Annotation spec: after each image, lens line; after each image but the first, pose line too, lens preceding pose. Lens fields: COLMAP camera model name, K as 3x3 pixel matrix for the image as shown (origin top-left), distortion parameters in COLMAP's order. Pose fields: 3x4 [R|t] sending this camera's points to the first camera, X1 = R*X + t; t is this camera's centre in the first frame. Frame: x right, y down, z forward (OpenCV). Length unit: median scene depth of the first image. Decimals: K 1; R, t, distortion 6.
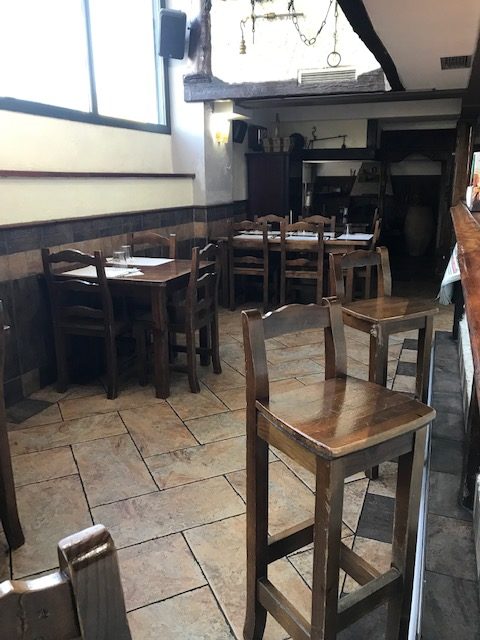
lens RADIAL K [[533.6, 0, 255.3], [0, 533.6, 297.2], [0, 0, 1]] dist [0.046446, -0.003368]
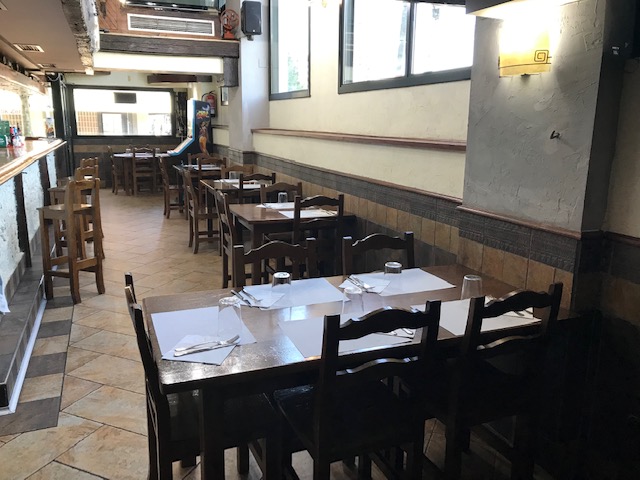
lens RADIAL K [[523.8, 0, 319.3], [0, 523.8, 234.4], [0, 0, 1]] dist [0.032536, -0.016951]
pose [[-0.750943, 0.128487, -0.647746, 0.351263], [-0.161808, 0.915186, 0.369124, -0.315140], [0.640236, 0.382002, -0.666463, 1.273903]]
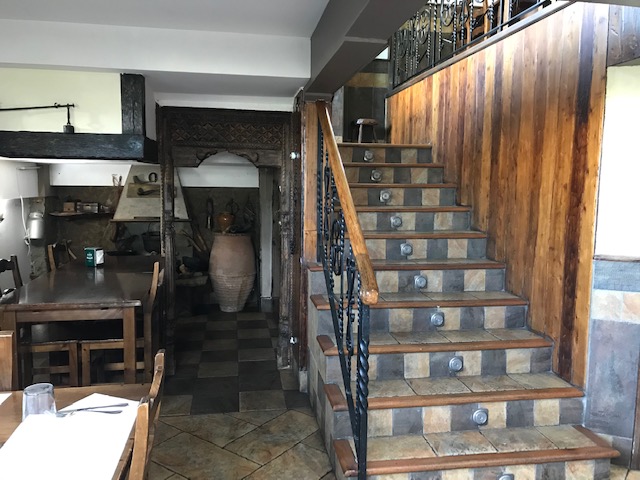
lens RADIAL K [[533.6, 0, 320.0], [0, 533.6, 240.0], [0, 0, 1]] dist [0.046446, -0.003368]
pose [[0.882193, -0.041871, 0.469023, 0.176897], [0.090542, 0.992536, -0.081696, -0.177435], [-0.462101, 0.114538, 0.879400, 0.688565]]
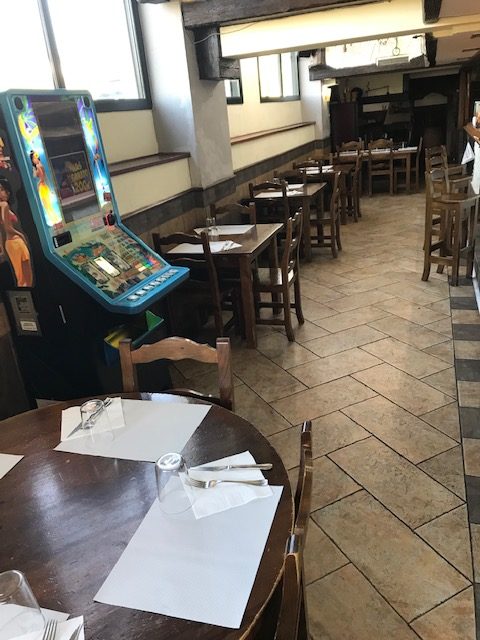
lens RADIAL K [[523.8, 0, 241.5], [0, 523.8, 309.1], [0, 0, 1]] dist [0.032536, -0.016951]
pose [[0.995506, -0.090420, -0.028145, -0.364577], [0.093398, 0.986556, 0.134108, 0.127678], [0.015641, -0.136134, 0.990567, -0.827822]]
